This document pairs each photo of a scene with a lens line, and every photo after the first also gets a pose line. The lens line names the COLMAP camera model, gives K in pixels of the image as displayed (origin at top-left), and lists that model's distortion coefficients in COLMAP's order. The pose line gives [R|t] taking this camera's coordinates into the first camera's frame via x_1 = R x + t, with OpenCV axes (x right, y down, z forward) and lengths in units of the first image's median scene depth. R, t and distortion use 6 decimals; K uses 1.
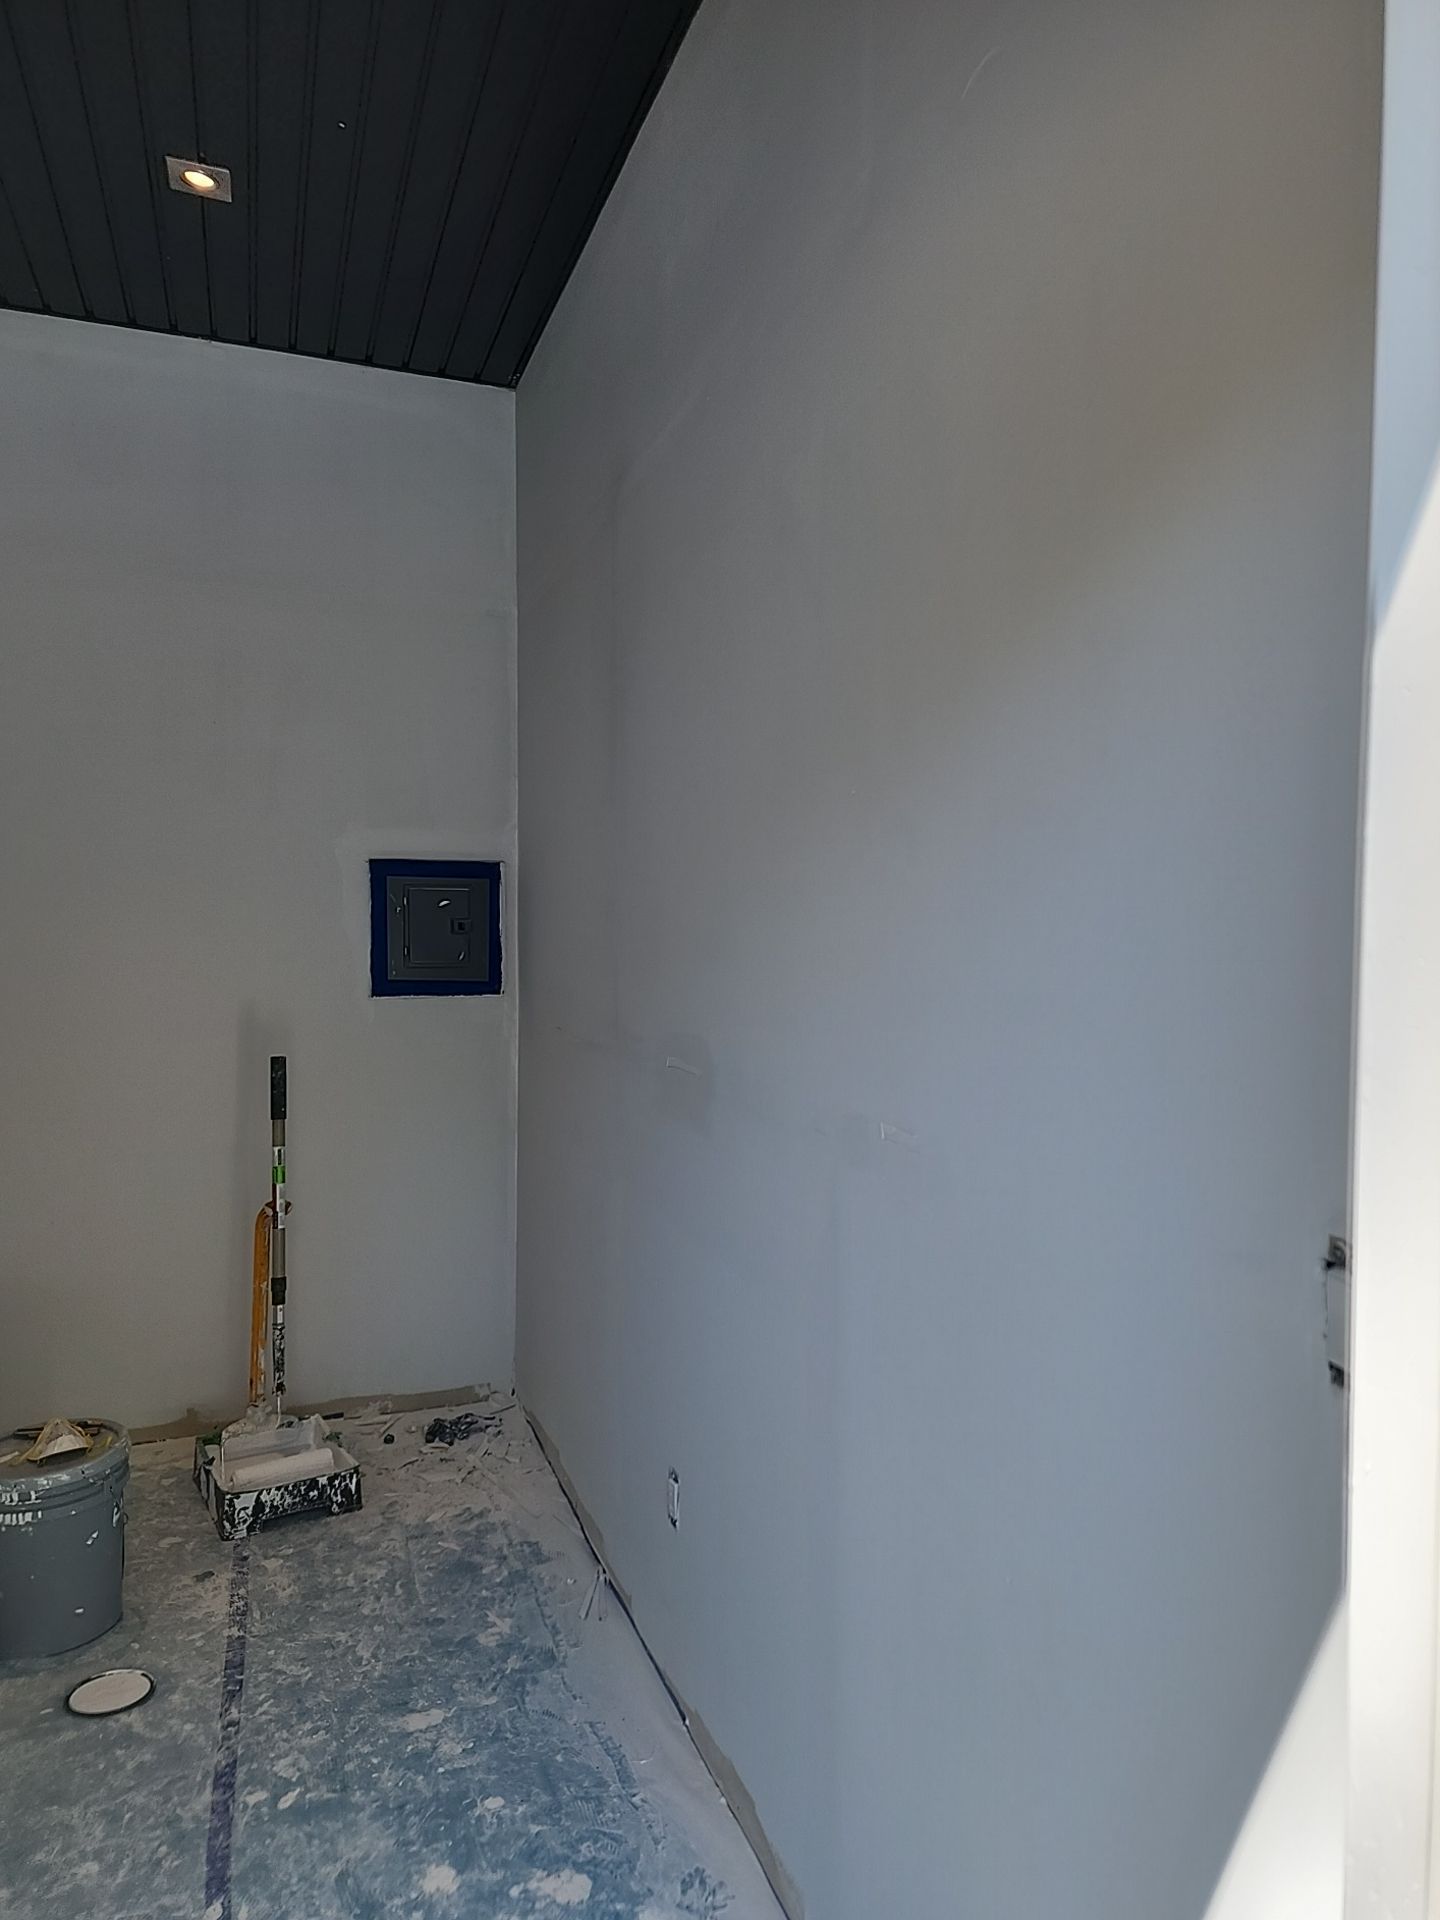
lens RADIAL K [[1261.8, 0, 727.9], [0, 1261.8, 954.0], [0, 0, 1]] dist [0.020787, -0.011603]
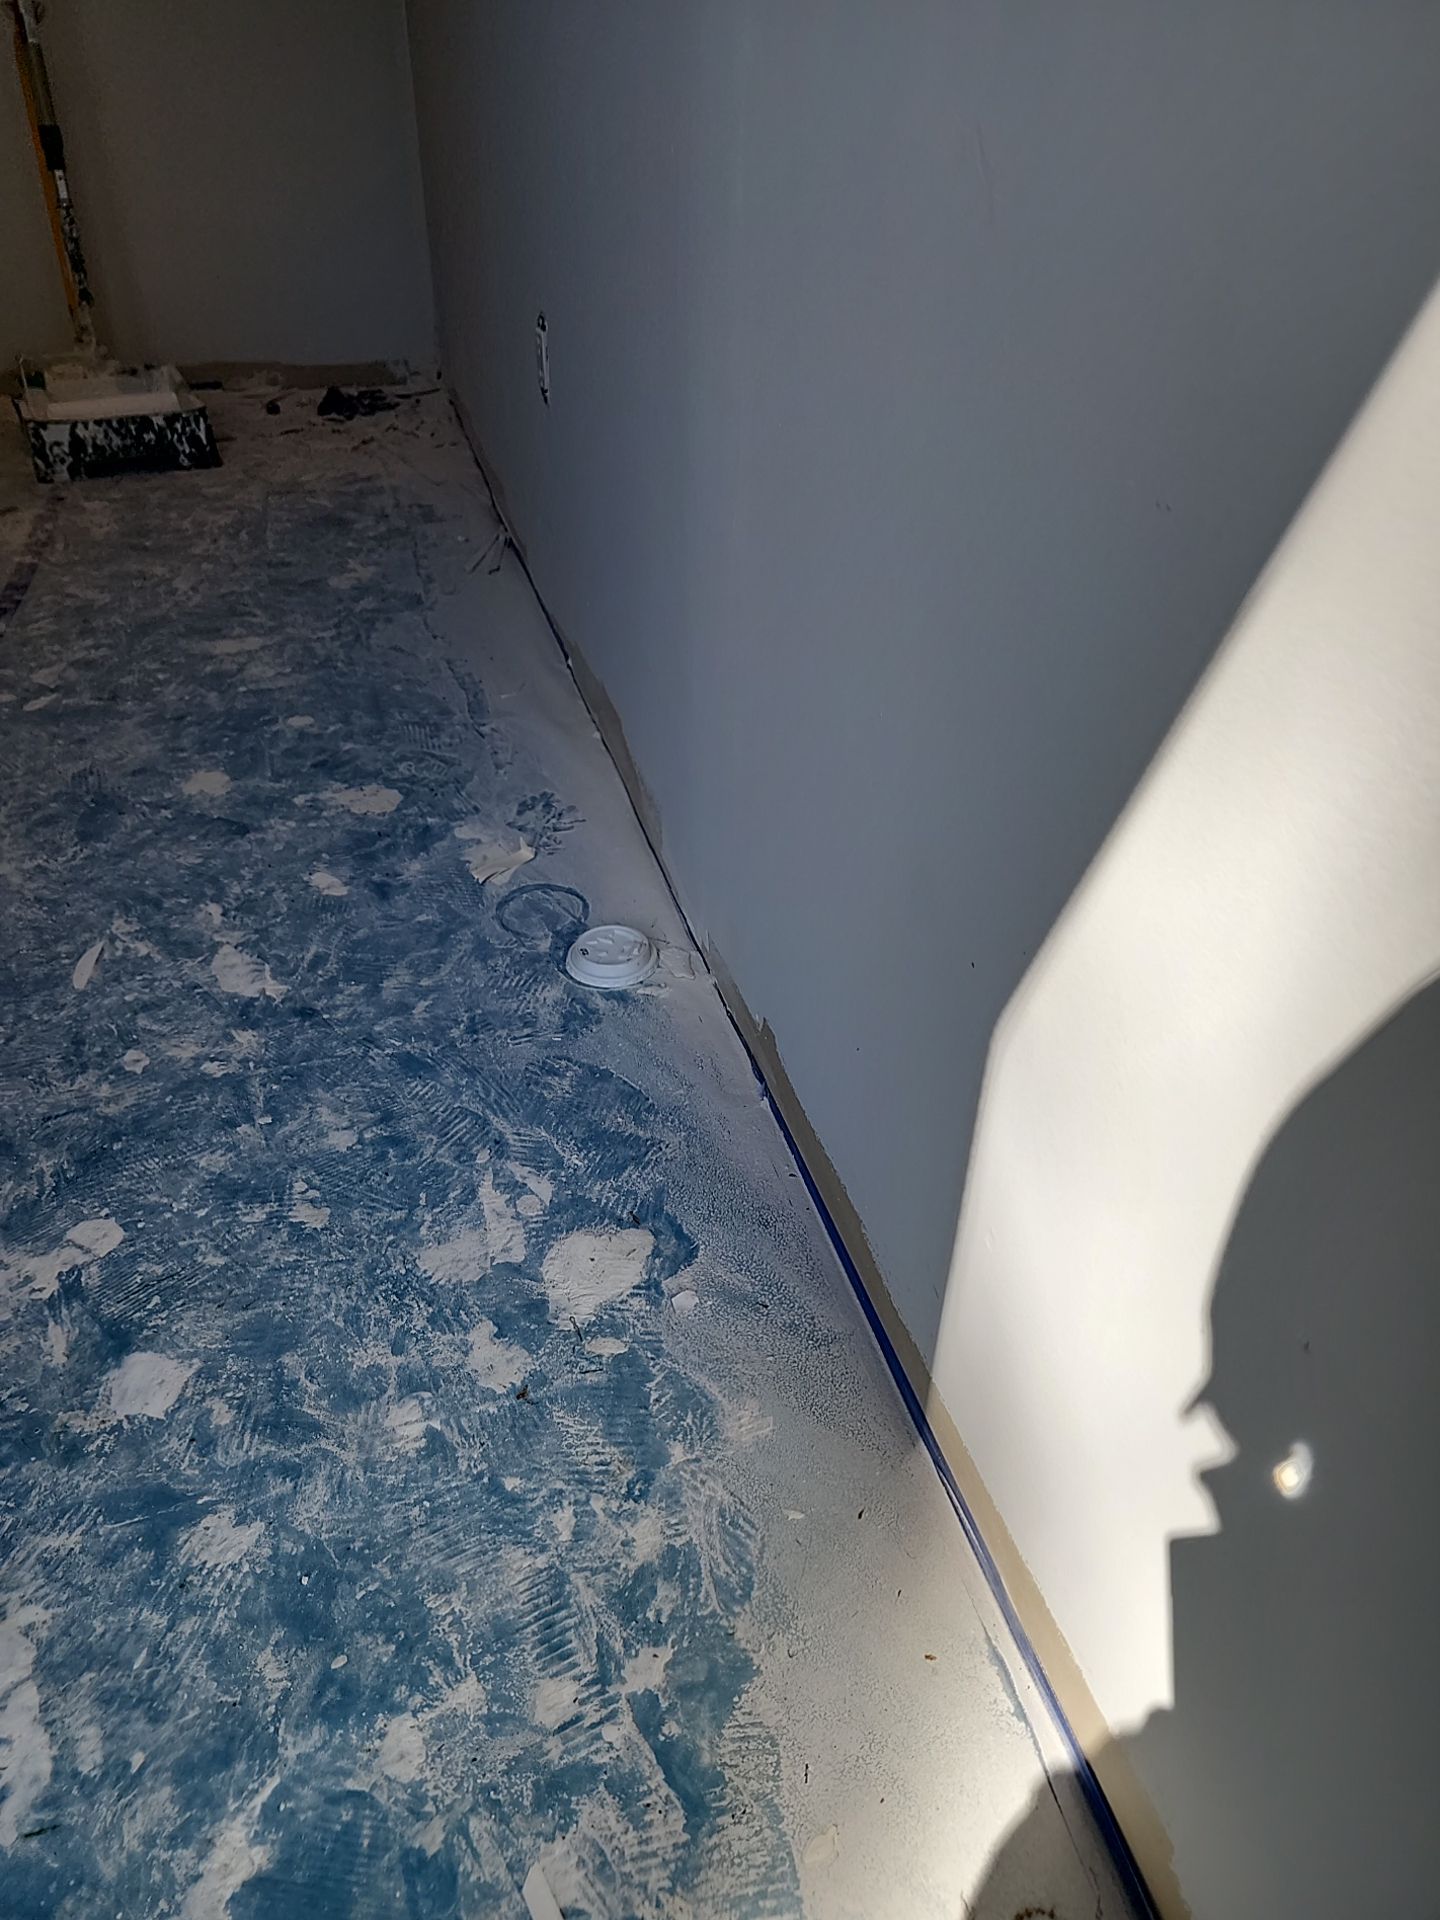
lens RADIAL K [[1261.8, 0, 714.1], [0, 1261.8, 959.2], [0, 0, 1]] dist [0.020787, -0.011603]
pose [[0.997560, 0.063252, -0.029549, 0.078896], [-0.033226, 0.802380, 0.595888, 0.264177], [0.061401, -0.593453, 0.802523, 0.262987]]
